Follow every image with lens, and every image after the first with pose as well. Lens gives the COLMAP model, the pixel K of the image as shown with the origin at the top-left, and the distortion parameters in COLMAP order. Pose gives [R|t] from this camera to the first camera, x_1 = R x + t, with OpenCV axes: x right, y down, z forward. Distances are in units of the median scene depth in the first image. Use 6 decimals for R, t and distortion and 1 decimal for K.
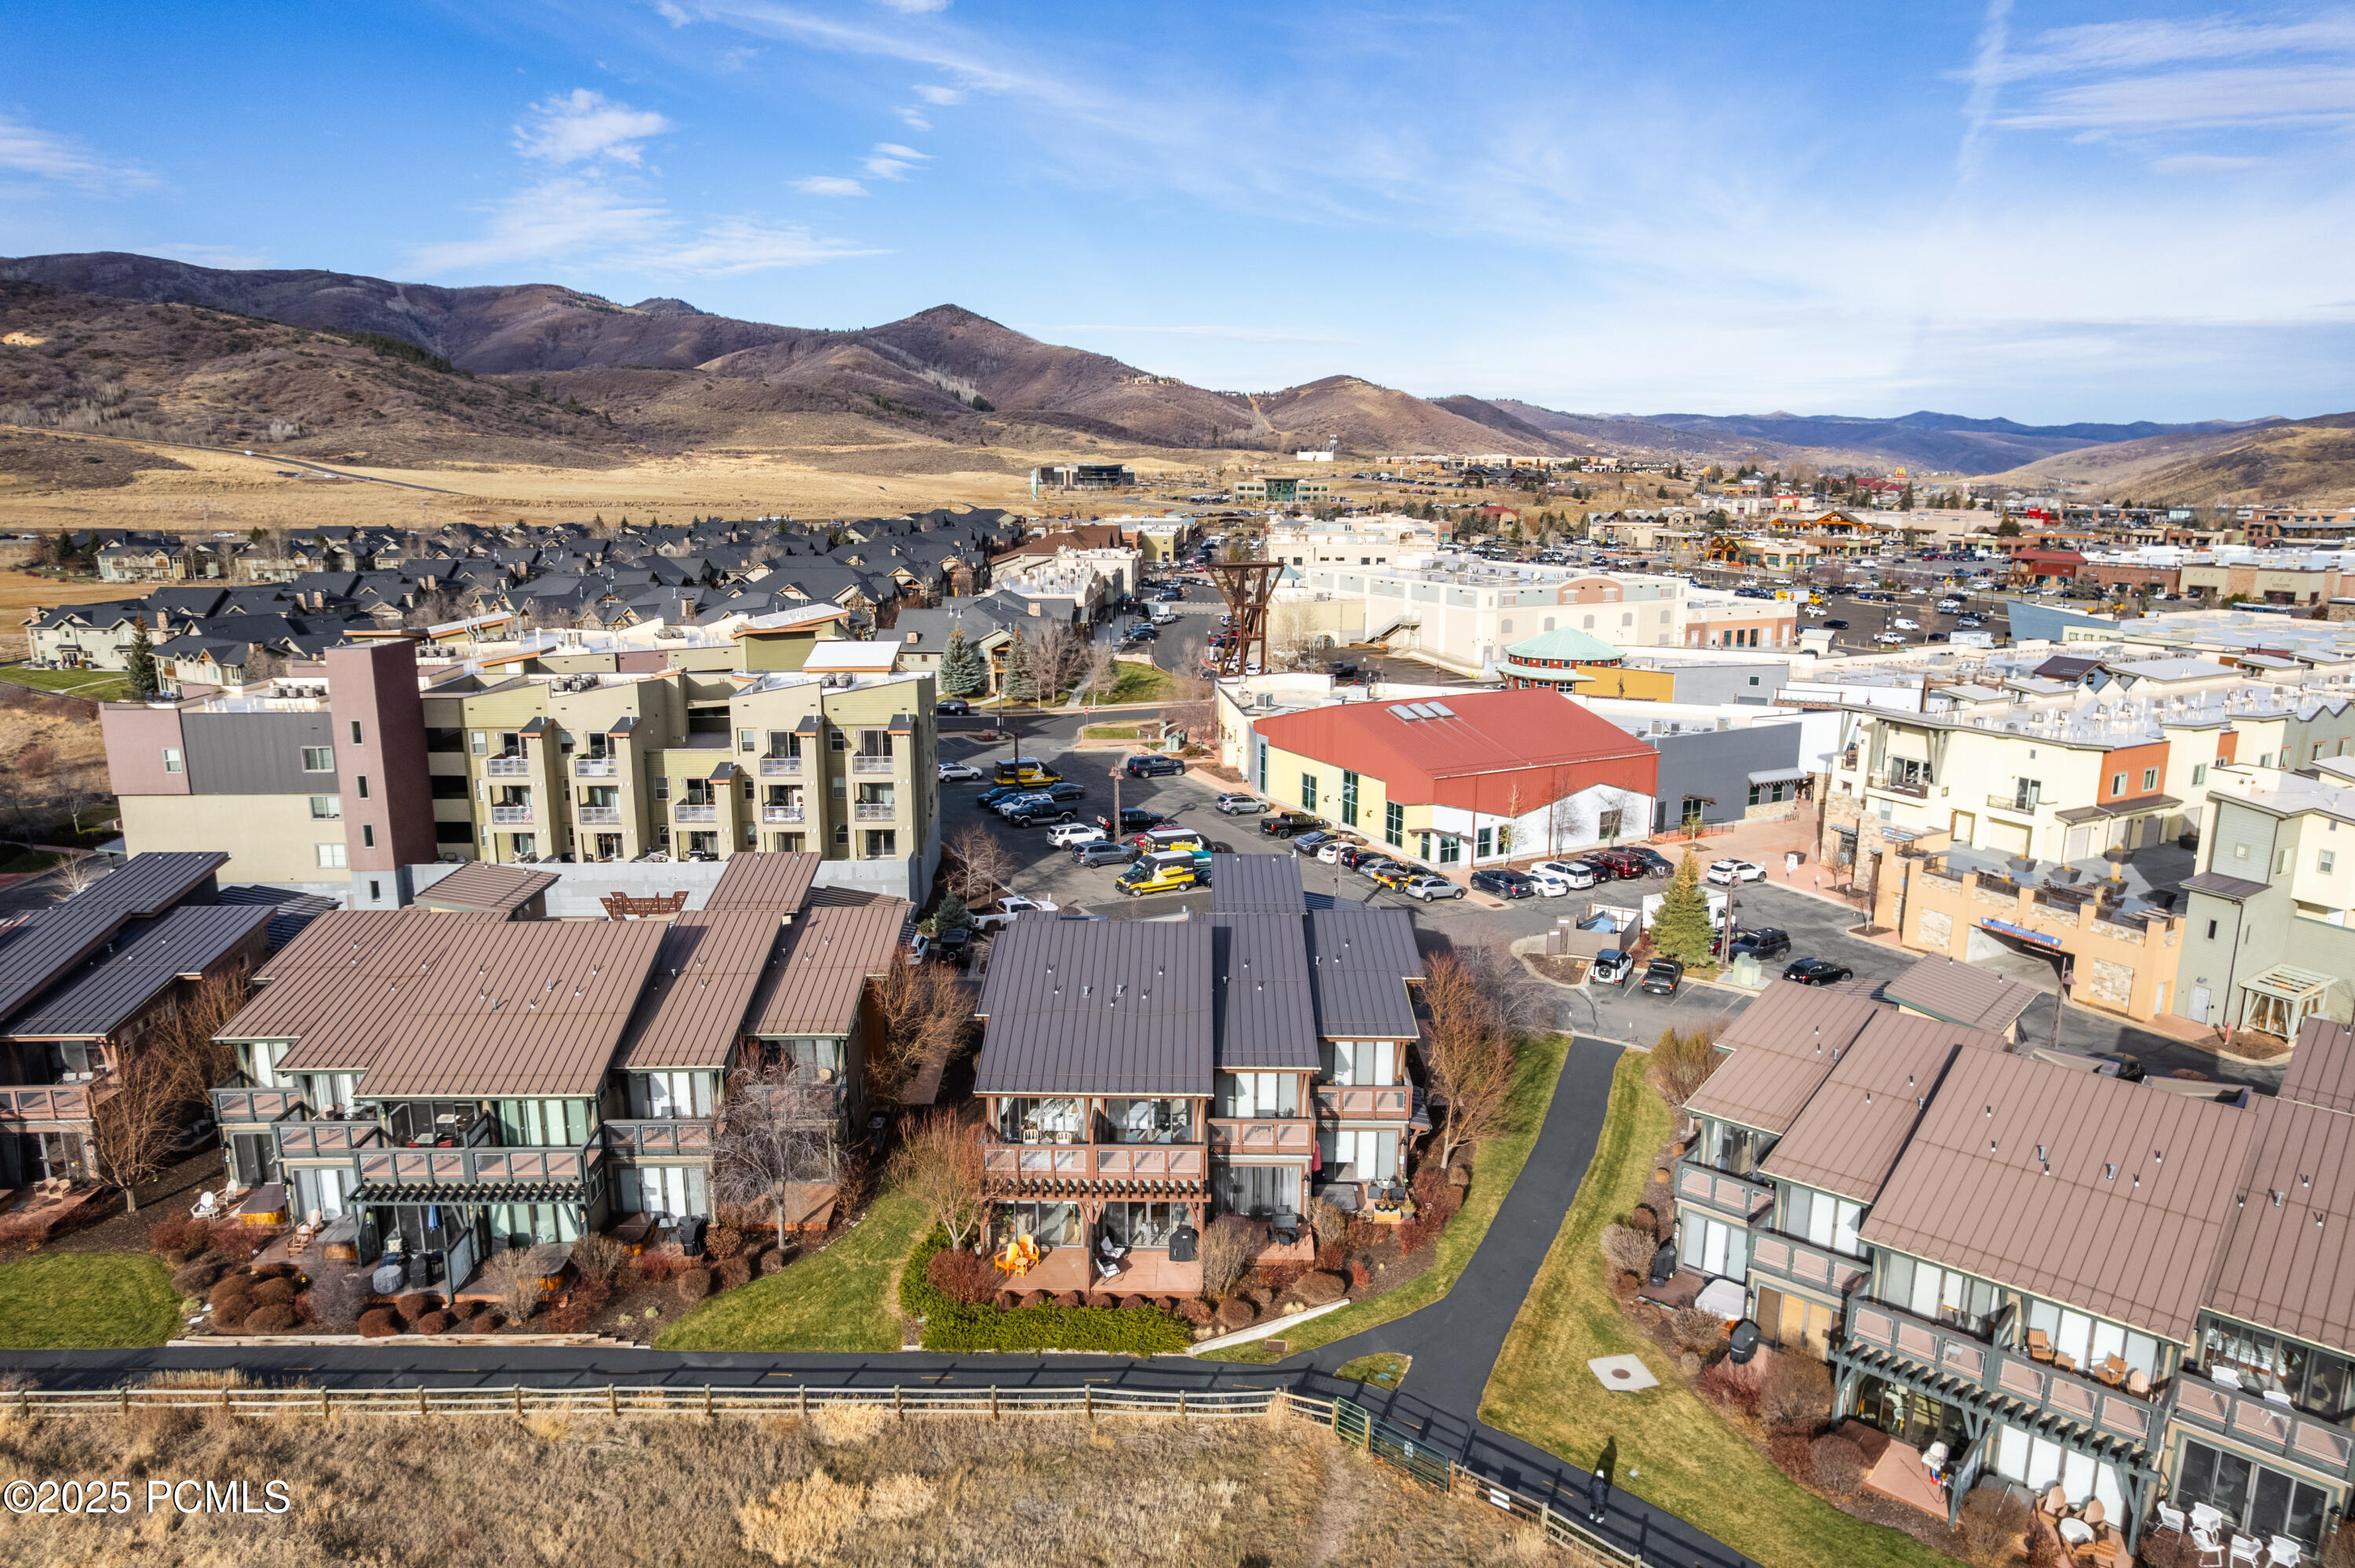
lens RADIAL K [[1504.9, 0, 1185.6], [0, 1504.9, 778.4], [0, 0, 1]] dist [-0.079998, 0.062779]
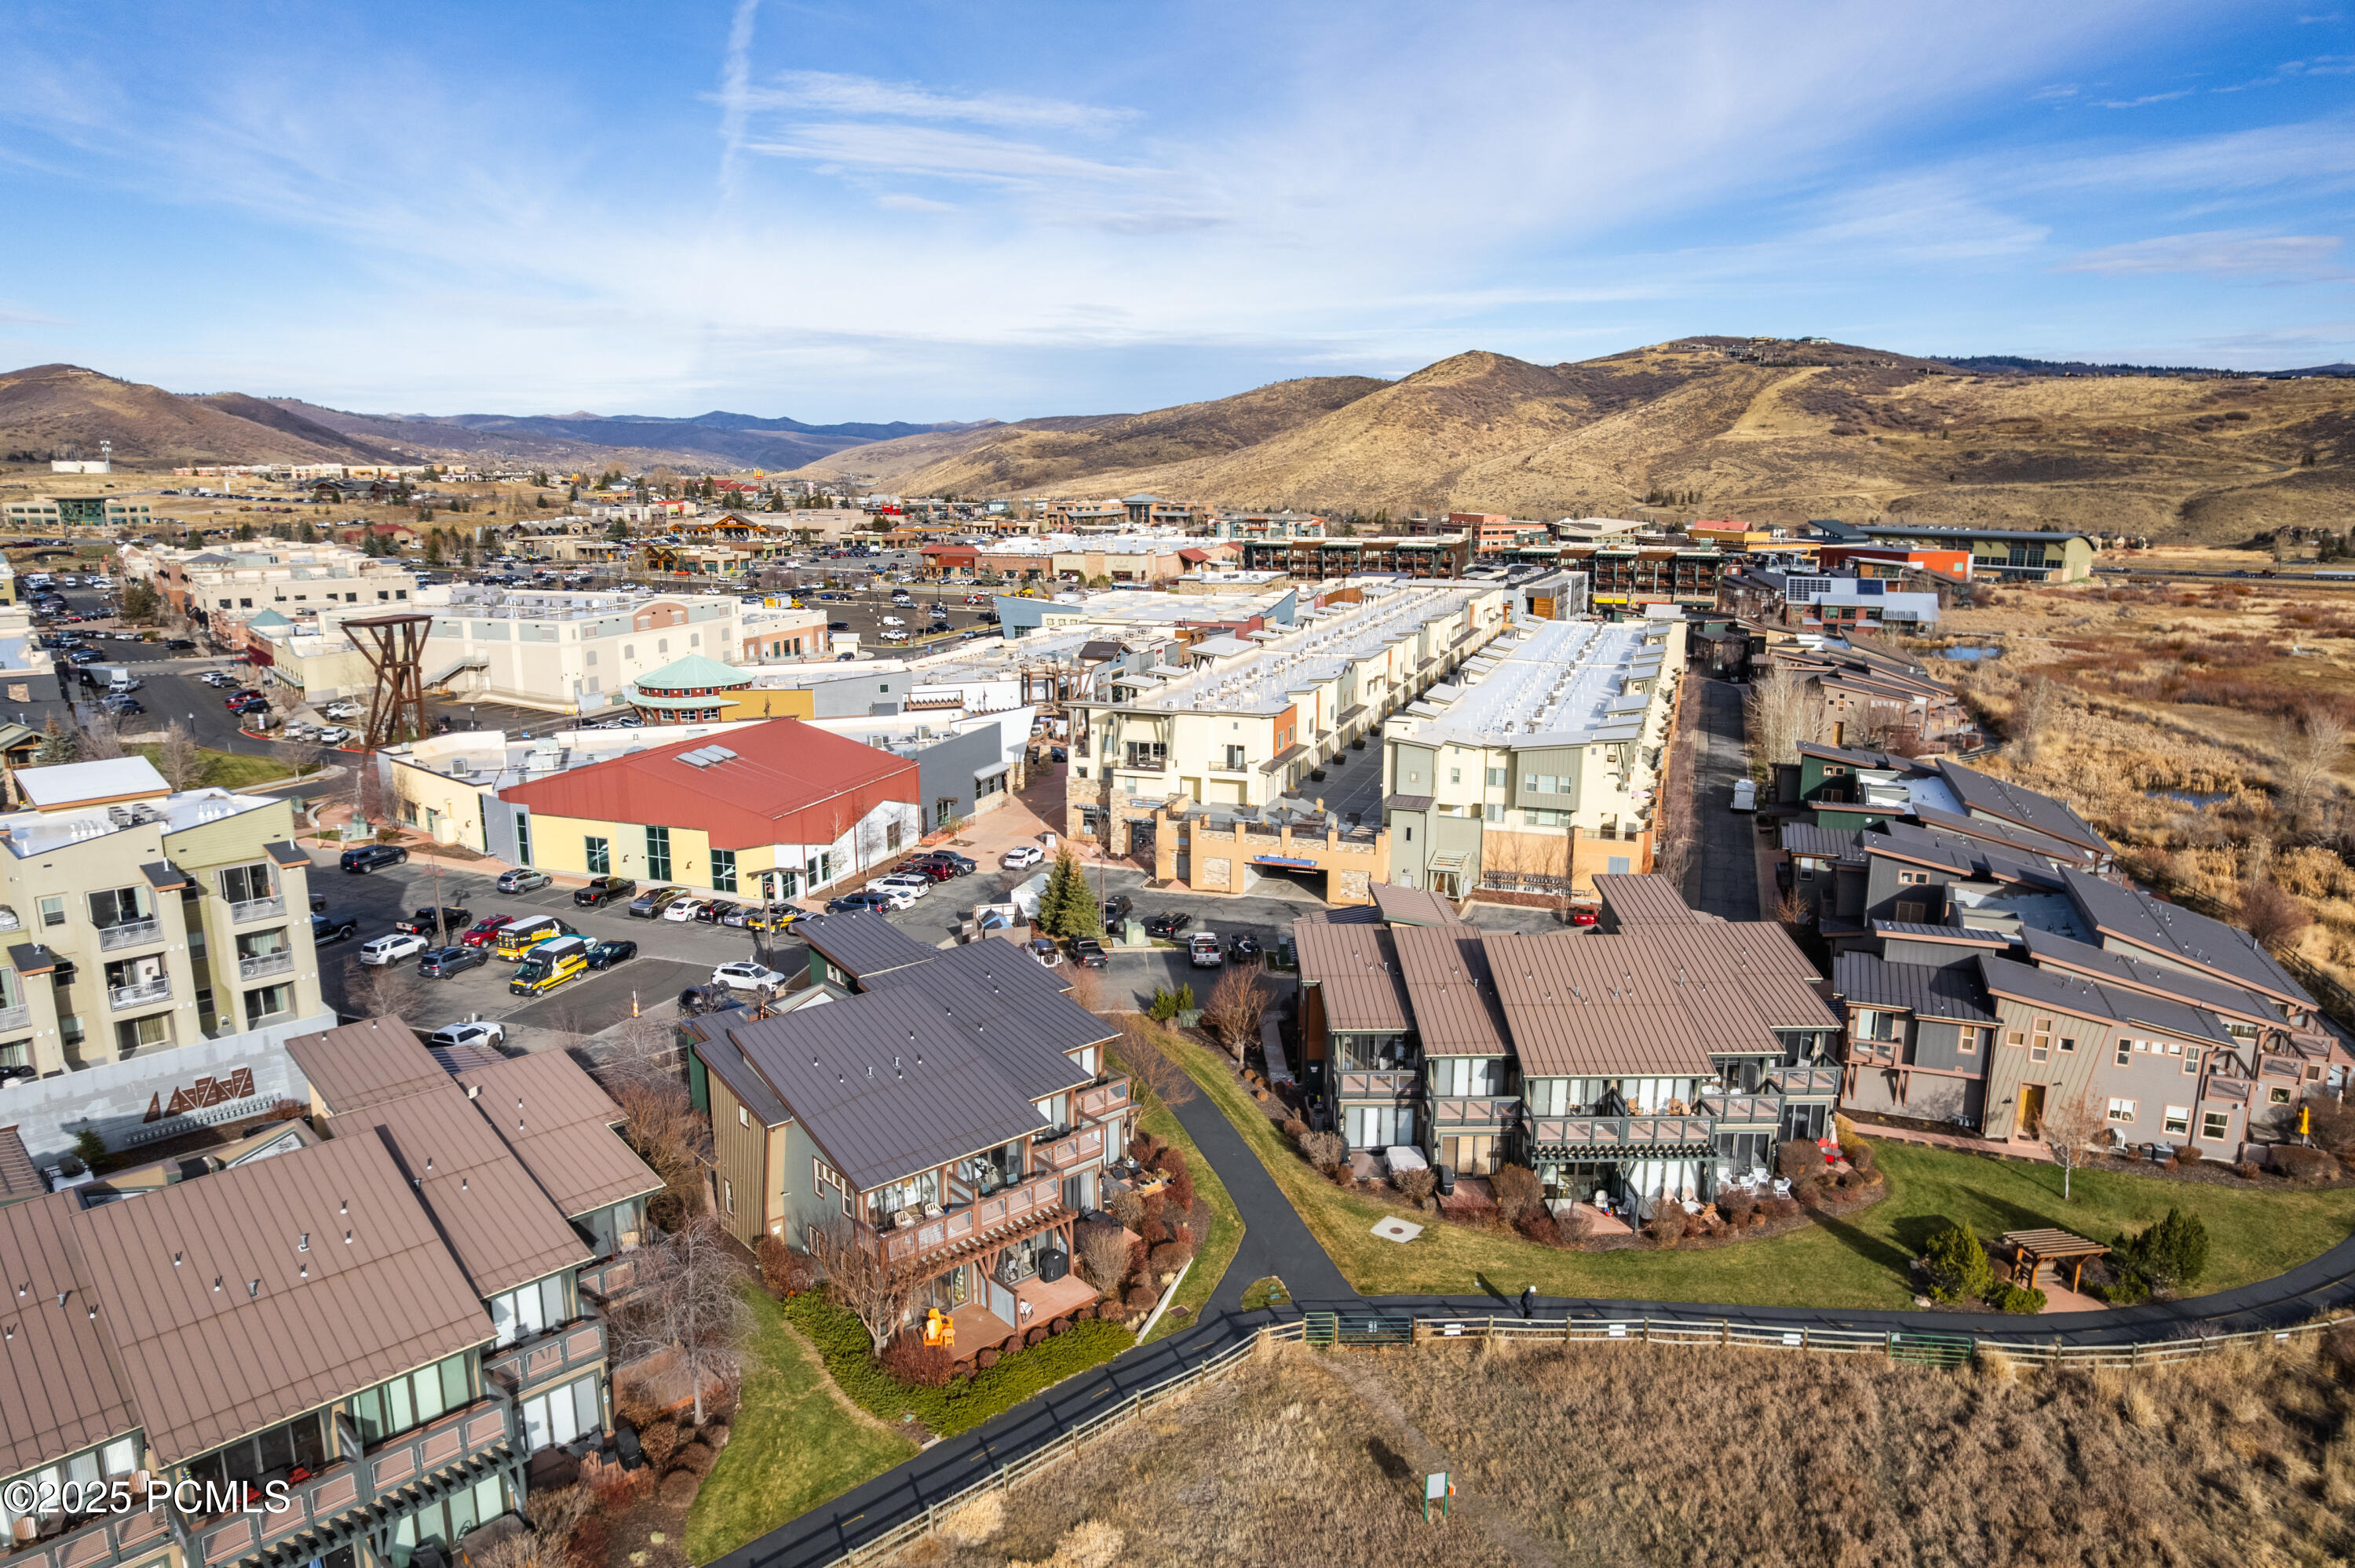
lens RADIAL K [[1504.9, 0, 1185.6], [0, 1504.9, 778.4], [0, 0, 1]] dist [-0.079998, 0.062779]
pose [[0.731183, -0.140454, 0.667565, -0.293134], [0.140059, 0.988637, 0.054600, -0.041866], [-0.667648, 0.053576, 0.742547, 0.048648]]
